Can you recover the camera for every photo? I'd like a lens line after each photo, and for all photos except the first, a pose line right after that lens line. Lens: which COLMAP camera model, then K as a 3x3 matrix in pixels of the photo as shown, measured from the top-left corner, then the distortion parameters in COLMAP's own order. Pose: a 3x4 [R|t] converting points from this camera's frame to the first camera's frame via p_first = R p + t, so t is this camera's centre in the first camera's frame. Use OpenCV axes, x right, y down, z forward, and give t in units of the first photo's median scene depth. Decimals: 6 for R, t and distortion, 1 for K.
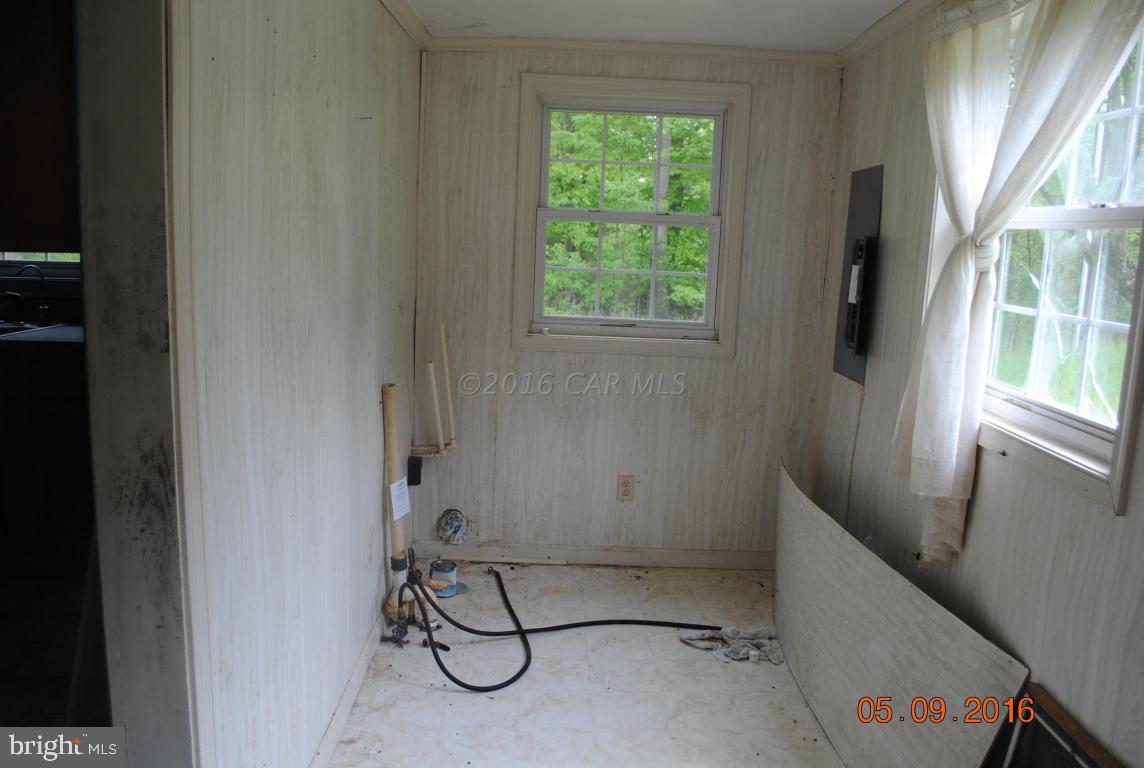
lens RADIAL K [[898.1, 0, 567.9], [0, 898.1, 387.1], [0, 0, 1]] dist [-0.073523, -0.007735]
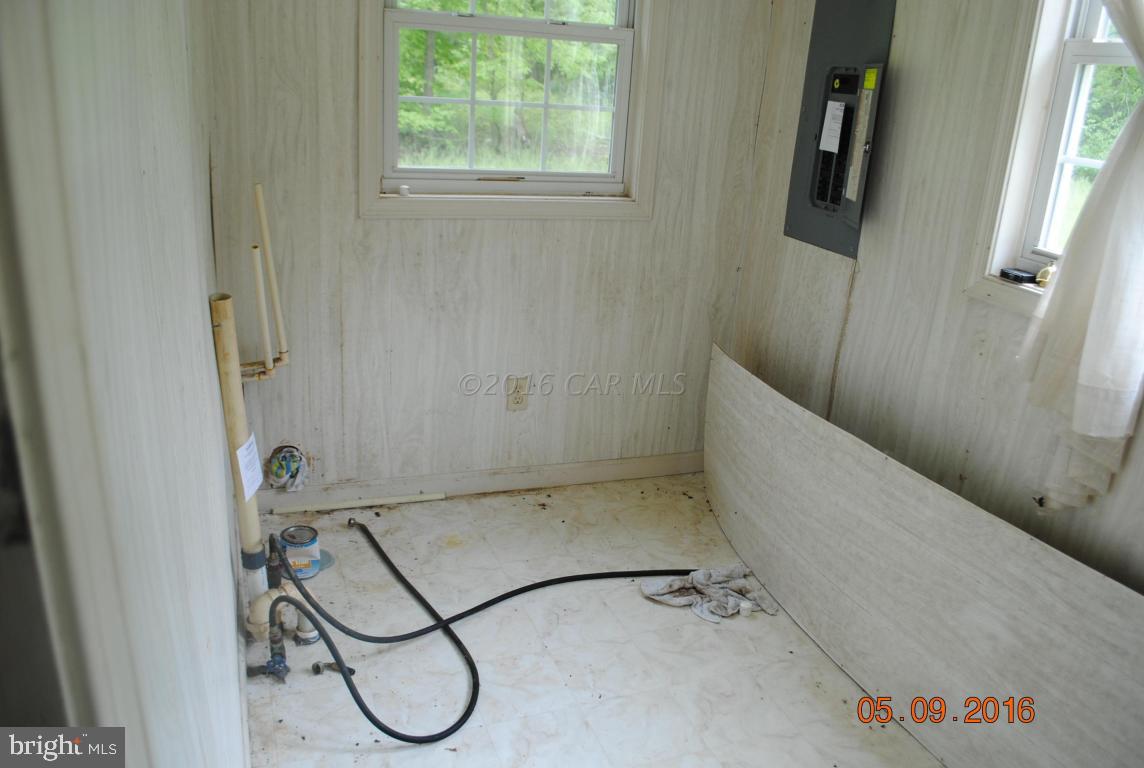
lens RADIAL K [[898.1, 0, 574.2], [0, 898.1, 384.2], [0, 0, 1]] dist [-0.073523, -0.007735]
pose [[0.940858, -0.093621, 0.325609, -0.146304], [0.030717, 0.980676, 0.193212, -0.045306], [-0.337406, -0.171783, 0.925553, 0.282711]]
